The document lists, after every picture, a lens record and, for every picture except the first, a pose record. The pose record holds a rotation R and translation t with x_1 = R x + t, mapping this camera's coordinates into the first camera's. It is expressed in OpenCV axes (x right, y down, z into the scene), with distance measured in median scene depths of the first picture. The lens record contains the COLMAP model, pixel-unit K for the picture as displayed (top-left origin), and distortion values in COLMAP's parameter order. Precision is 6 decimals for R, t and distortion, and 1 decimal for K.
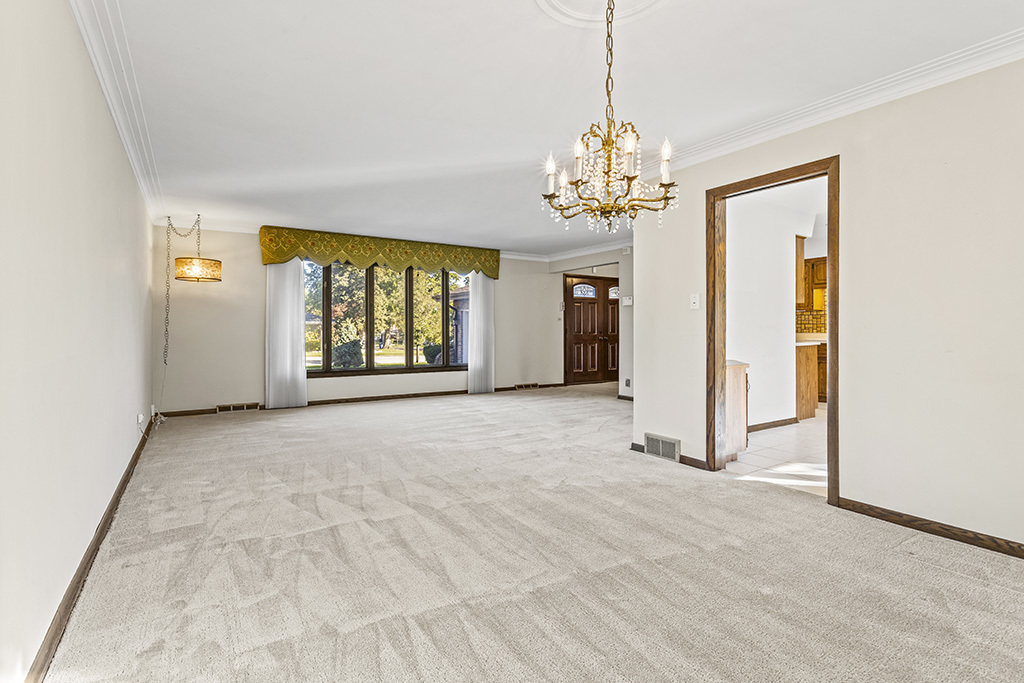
lens RADIAL K [[503.1, 0, 515.1], [0, 503.1, 325.9], [0, 0, 1]] dist [-0.000417, -0.000195]
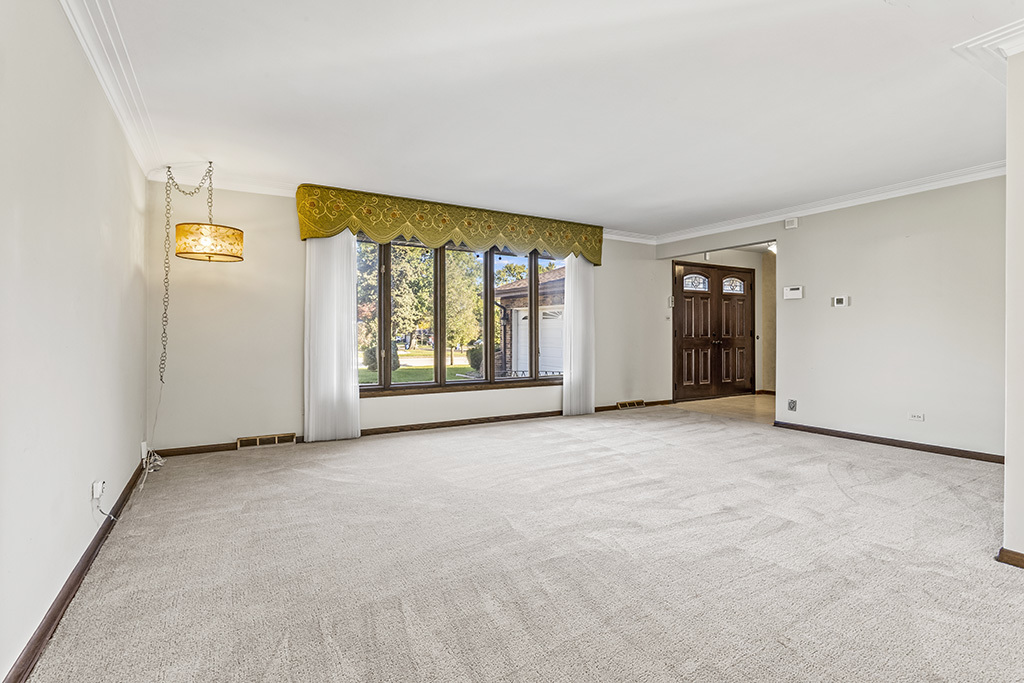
lens RADIAL K [[489.8, 0, 511.7], [0, 489.8, 328.3], [0, 0, 1]] dist [-0.003000, -0.000633]
pose [[0.999340, 0.002474, -0.036231, -0.145130], [-0.002332, 0.999989, 0.003965, 0.000028], [0.036240, -0.003878, 0.999336, 0.259381]]
